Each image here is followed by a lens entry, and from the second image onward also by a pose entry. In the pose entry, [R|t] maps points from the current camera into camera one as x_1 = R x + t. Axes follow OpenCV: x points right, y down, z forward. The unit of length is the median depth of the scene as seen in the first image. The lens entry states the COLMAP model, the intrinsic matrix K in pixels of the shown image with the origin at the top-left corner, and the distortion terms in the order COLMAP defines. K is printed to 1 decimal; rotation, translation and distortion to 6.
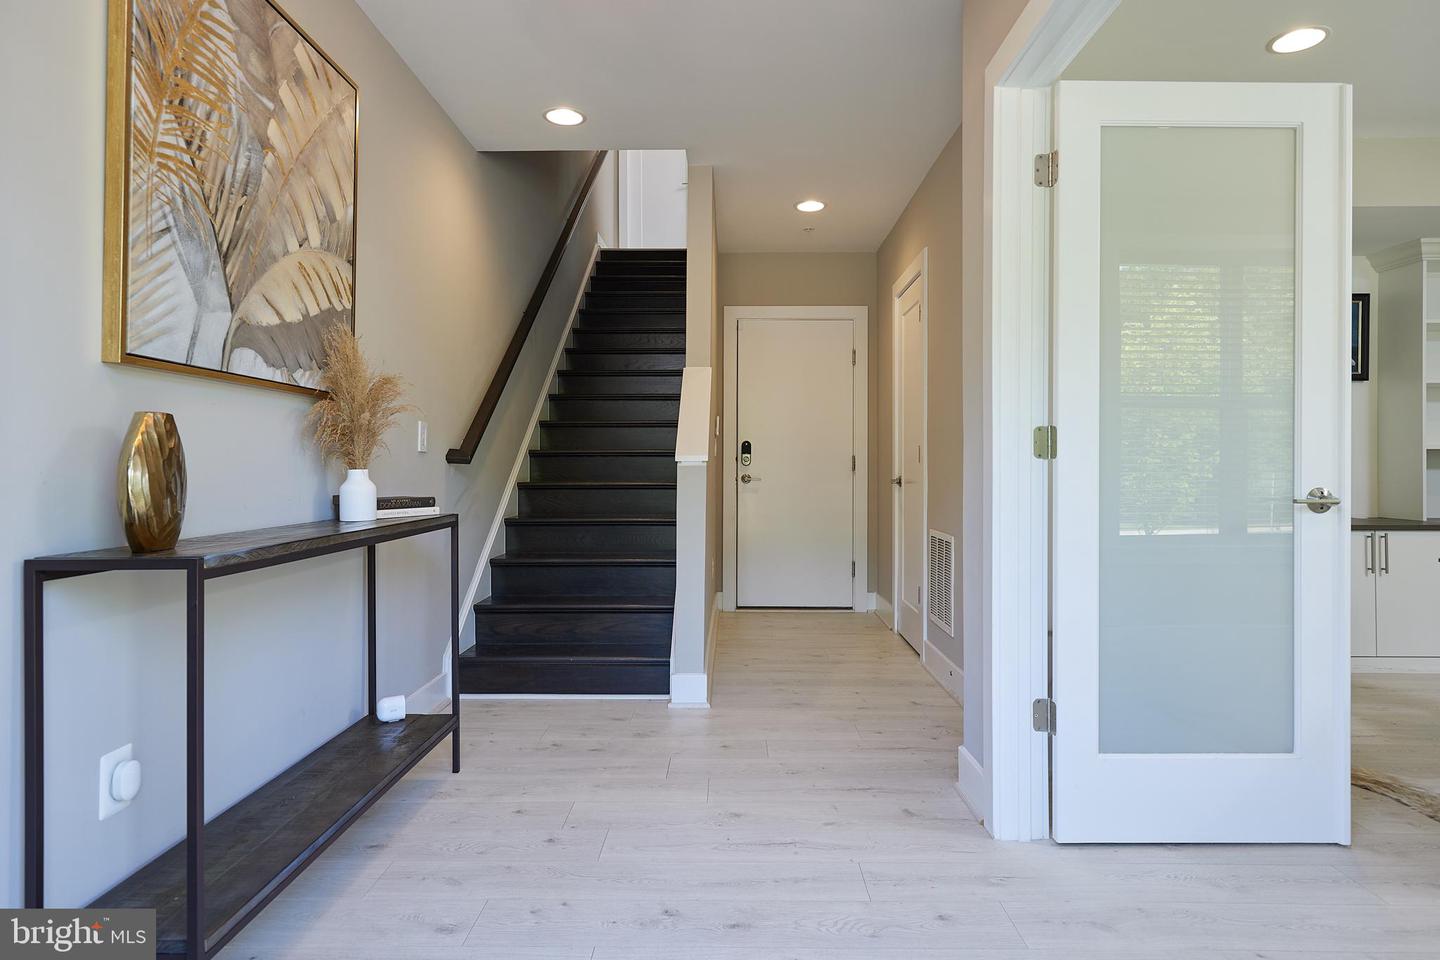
lens RADIAL K [[848.7, 0, 721.1], [0, 848.7, 465.6], [0, 0, 1]] dist [-0.010464, 0.003726]
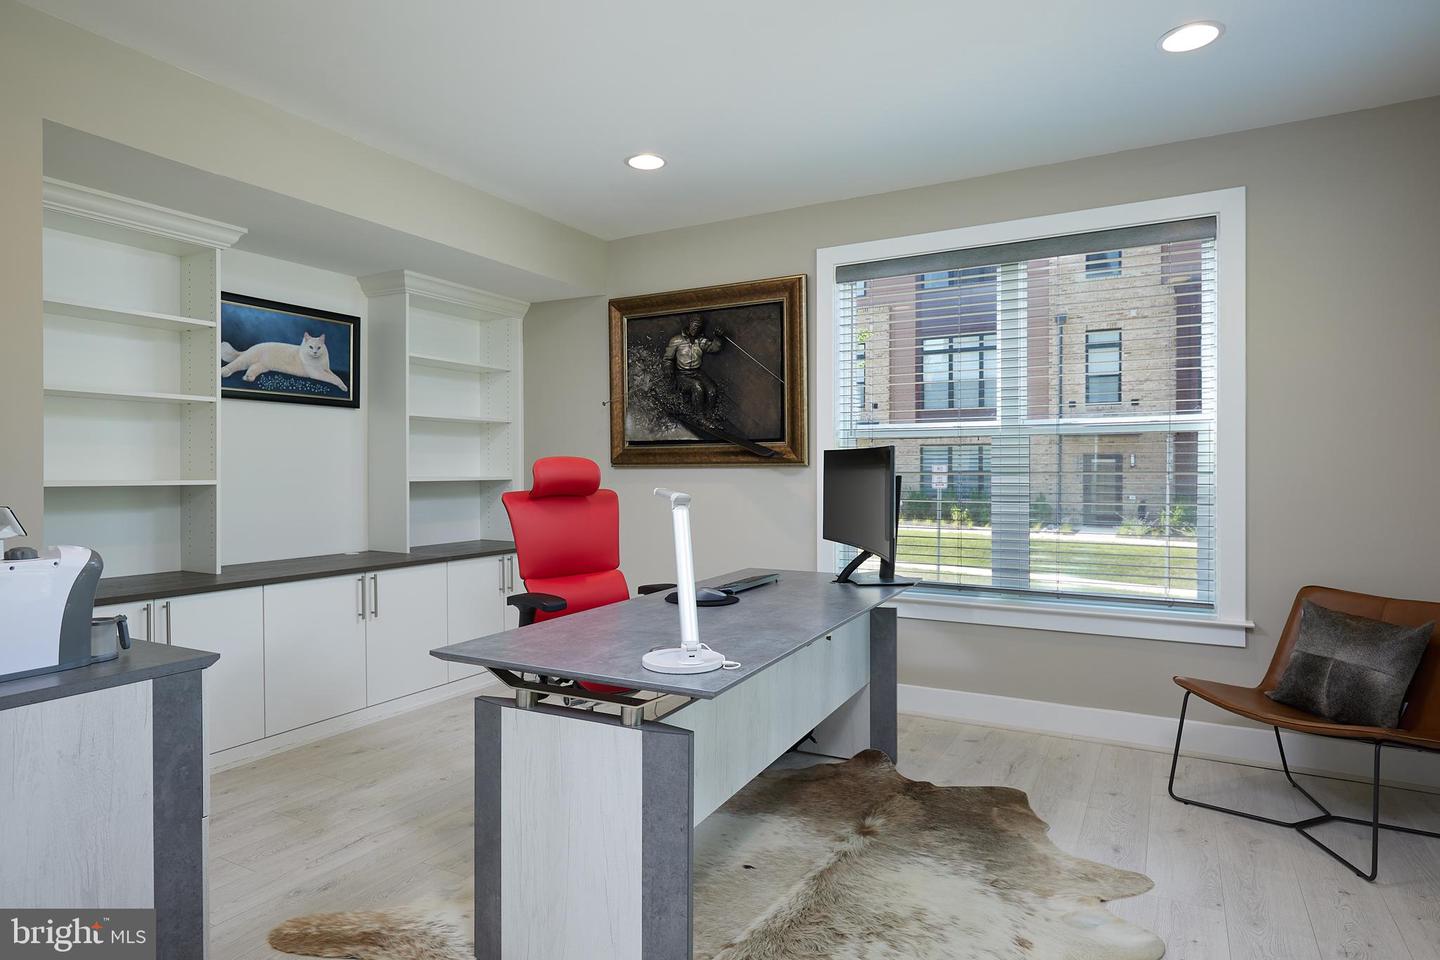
lens RADIAL K [[811.4, 0, 717.7], [0, 811.4, 482.2], [0, 0, 1]] dist [0.002849, 0.004193]
pose [[0.486189, -0.011742, 0.873775, 0.364261], [-0.002203, 0.999890, 0.014662, -0.073337], [-0.873851, -0.009053, 0.486110, 0.452409]]
